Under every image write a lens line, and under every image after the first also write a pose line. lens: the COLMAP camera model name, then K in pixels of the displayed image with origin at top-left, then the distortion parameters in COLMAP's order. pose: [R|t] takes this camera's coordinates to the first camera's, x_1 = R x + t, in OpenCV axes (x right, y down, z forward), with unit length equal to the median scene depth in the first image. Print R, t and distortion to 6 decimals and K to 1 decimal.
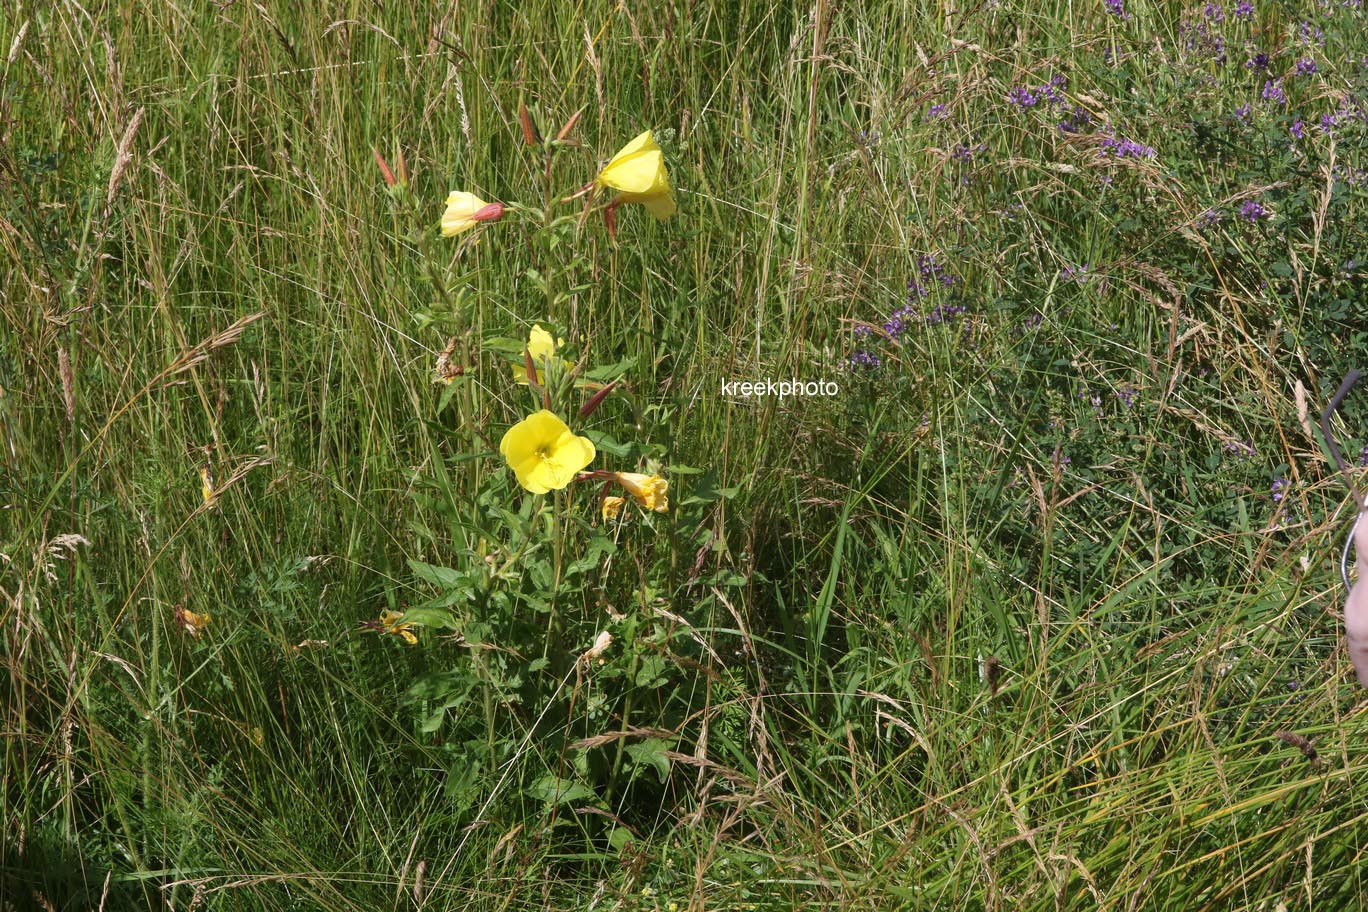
lens RADIAL K [[2522.2, 0, 684.0], [0, 2522.2, 456.0], [0, 0, 1]] dist [-0.058146, 0.019000]
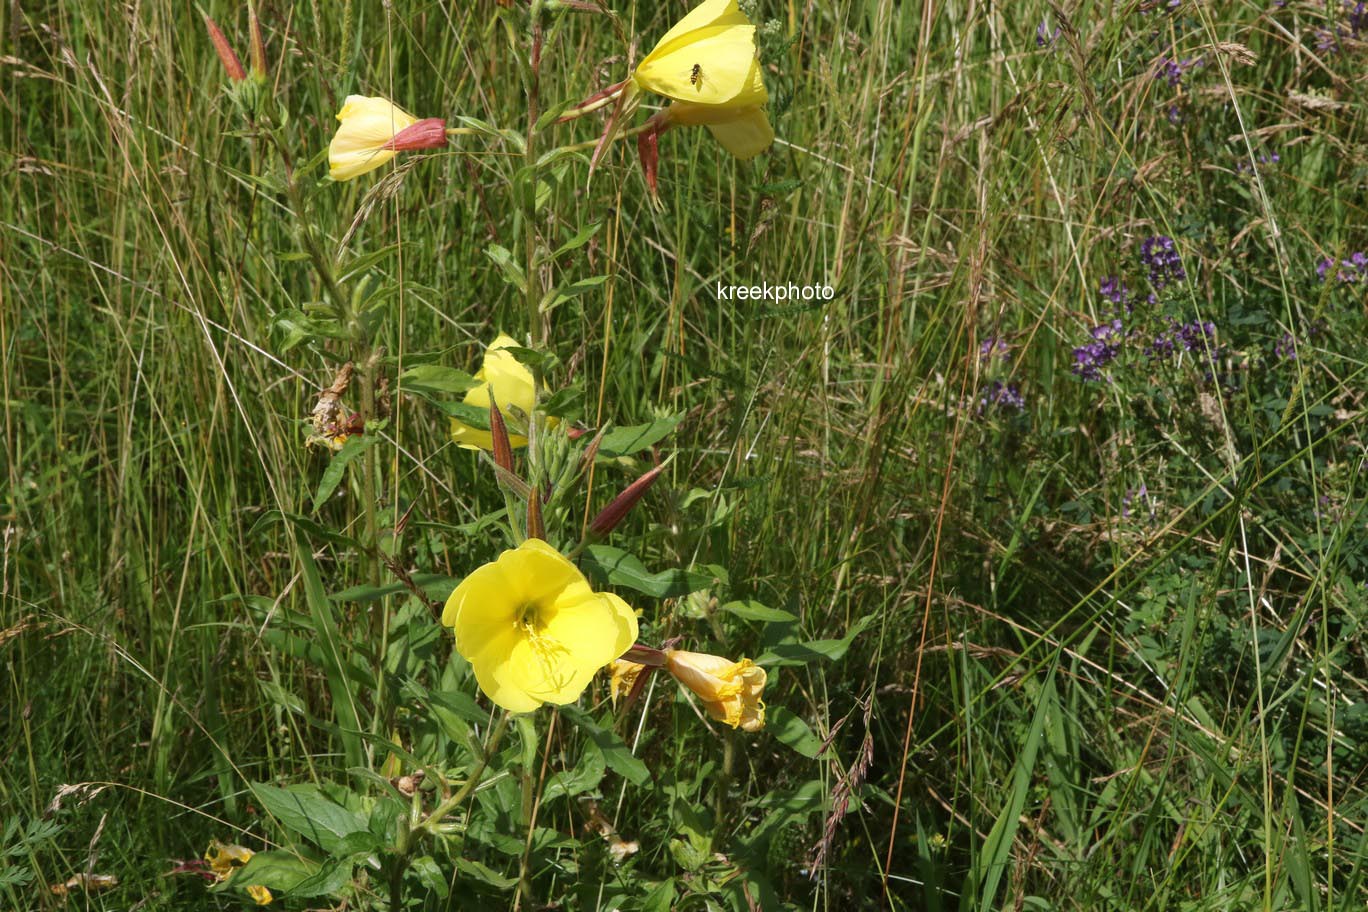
lens RADIAL K [[2522.2, 0, 684.0], [0, 2522.2, 456.0], [0, 0, 1]] dist [-0.058146, 0.019000]
pose [[0.998565, 0.019999, 0.049682, -0.046735], [-0.020761, 0.999674, 0.014879, -0.038454], [-0.049368, -0.015889, 0.998654, 0.467002]]
